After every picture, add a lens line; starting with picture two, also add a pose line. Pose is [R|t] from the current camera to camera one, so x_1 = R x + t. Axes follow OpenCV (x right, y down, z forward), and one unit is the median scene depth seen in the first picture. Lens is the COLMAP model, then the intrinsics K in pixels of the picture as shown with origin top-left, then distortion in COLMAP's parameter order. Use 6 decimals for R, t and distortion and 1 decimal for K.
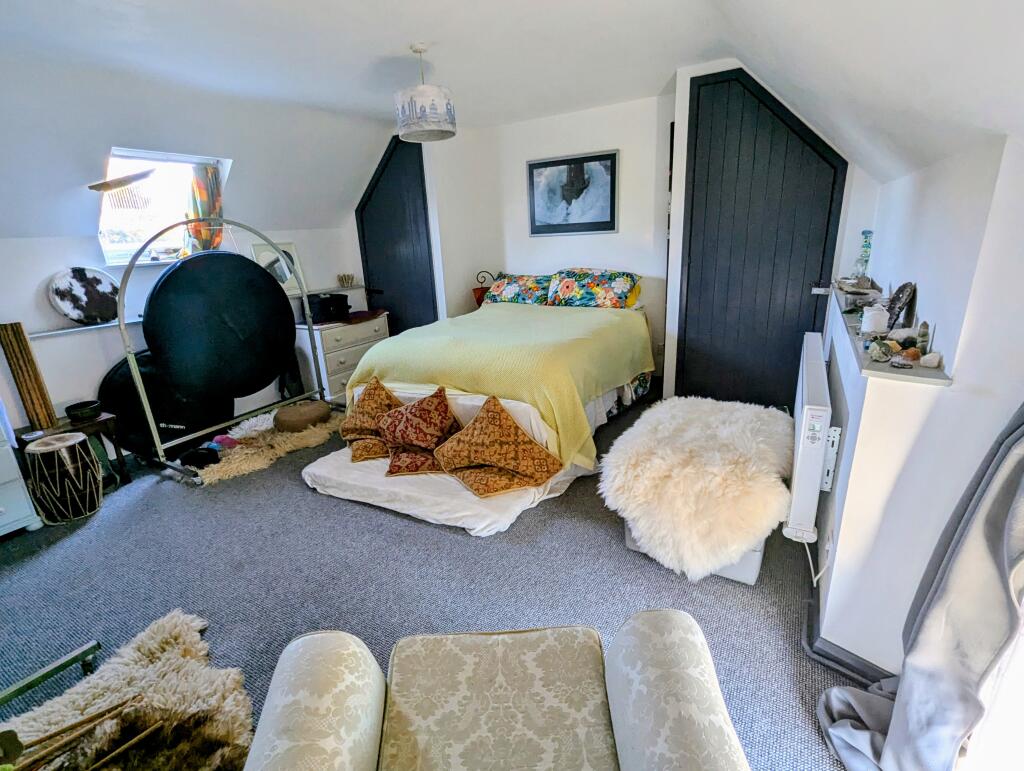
lens RADIAL K [[486.8, 0, 512.0], [0, 486.8, 385.5], [0, 0, 1]] dist [-0.002780, -0.000731]
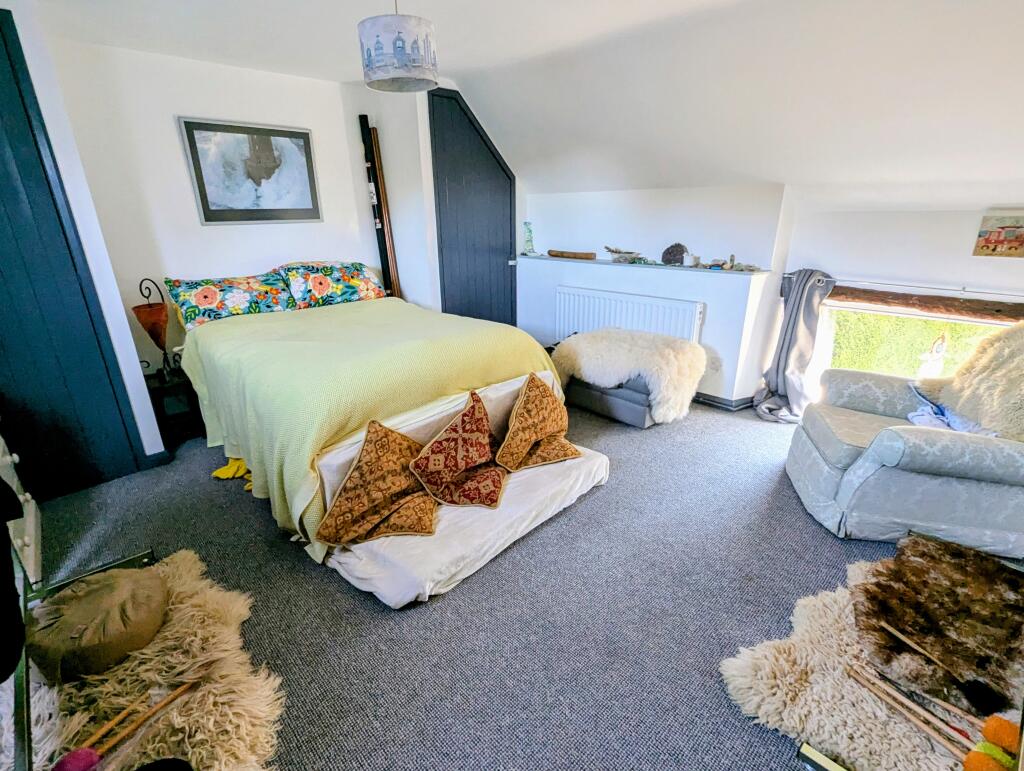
lens RADIAL K [[486.8, 0, 512.0], [0, 486.8, 385.5], [0, 0, 1]] dist [-0.002780, -0.000731]
pose [[0.277067, -0.283713, 0.918009, -0.637328], [0.290116, 0.935523, 0.201565, -0.110194], [-0.916006, 0.210482, 0.341512, 0.440471]]
